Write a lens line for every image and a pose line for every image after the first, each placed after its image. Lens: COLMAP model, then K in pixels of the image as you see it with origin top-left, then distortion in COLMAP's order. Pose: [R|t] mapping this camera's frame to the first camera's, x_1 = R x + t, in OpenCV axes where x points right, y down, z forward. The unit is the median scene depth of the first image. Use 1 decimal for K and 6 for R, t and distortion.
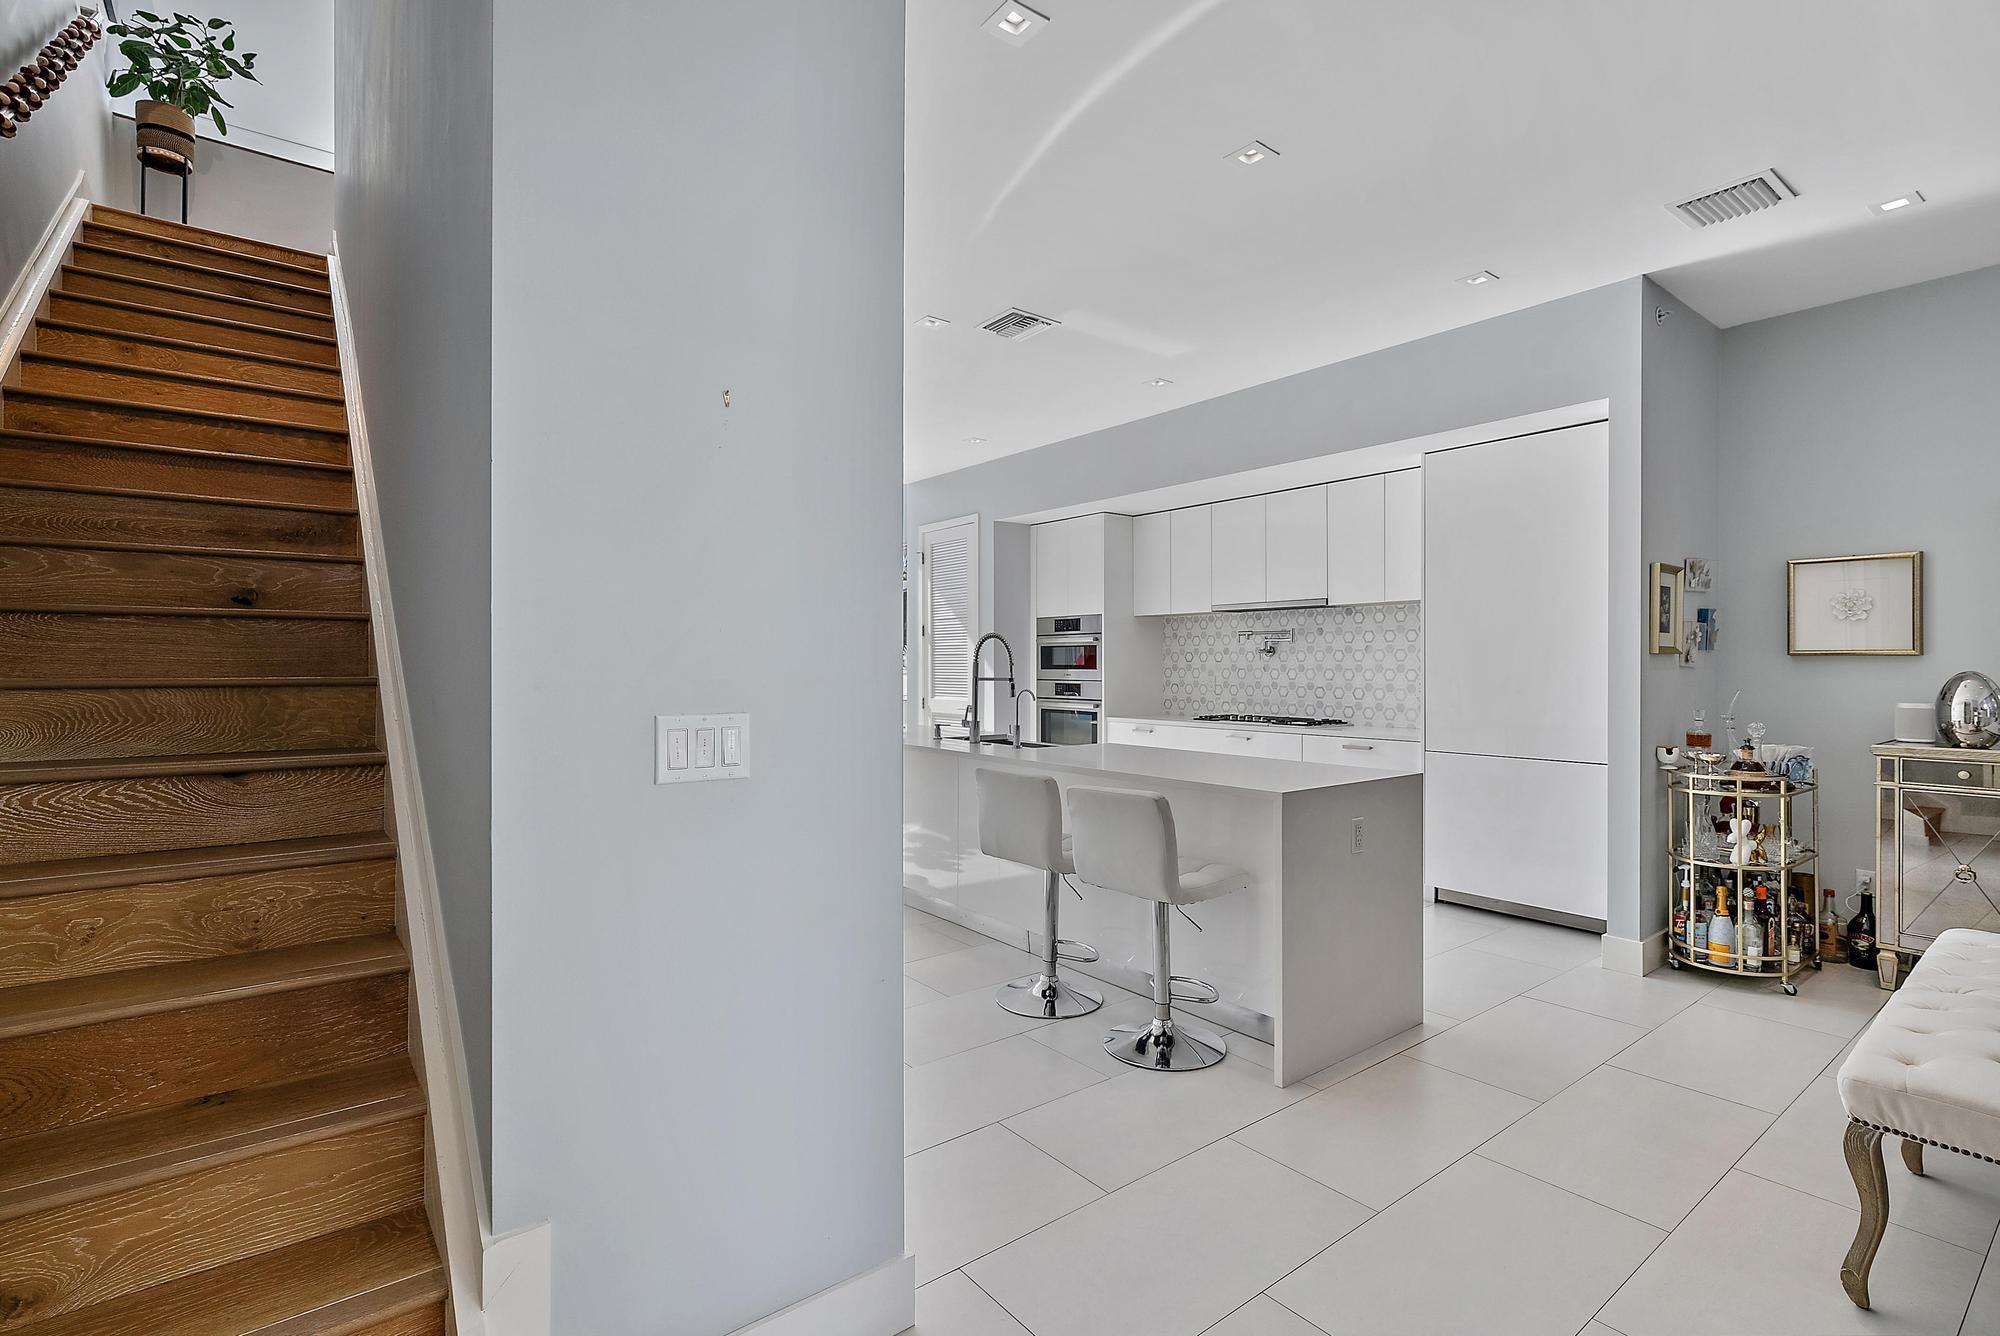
lens RADIAL K [[927.6, 0, 1007.5], [0, 927.6, 670.4], [0, 0, 1]] dist [0.001370, 0.000127]
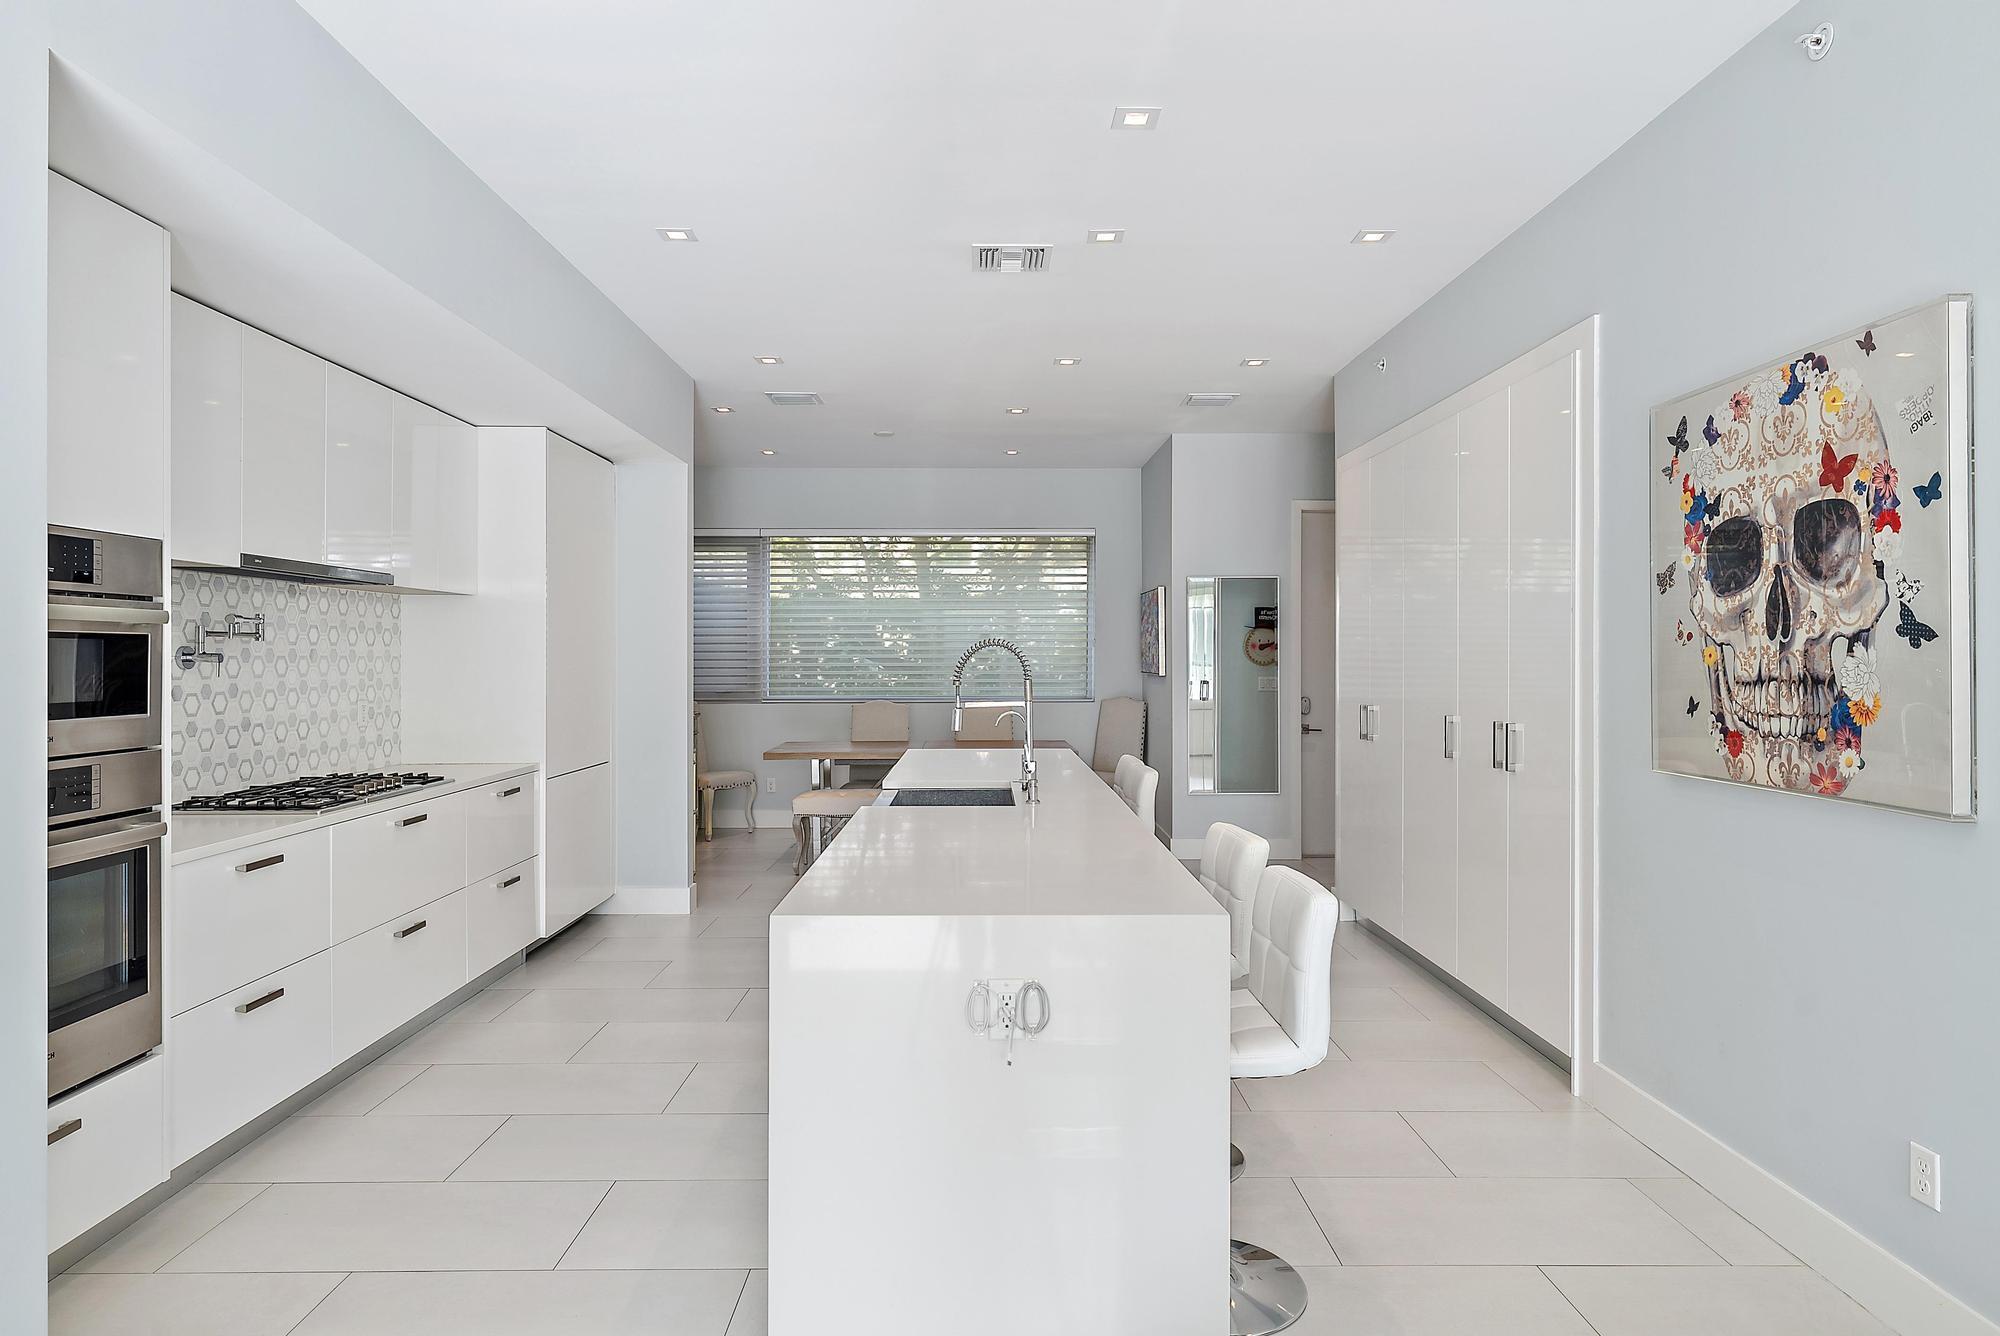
lens RADIAL K [[1162.3, 0, 1004.8], [0, 1162.3, 656.7], [0, 0, 1]] dist [0.004822, -0.003174]
pose [[-0.795687, -0.000625, 0.605708, -0.404543], [0.003246, 0.999981, 0.005296, -0.022734], [-0.605699, 0.006181, -0.795670, 1.221732]]
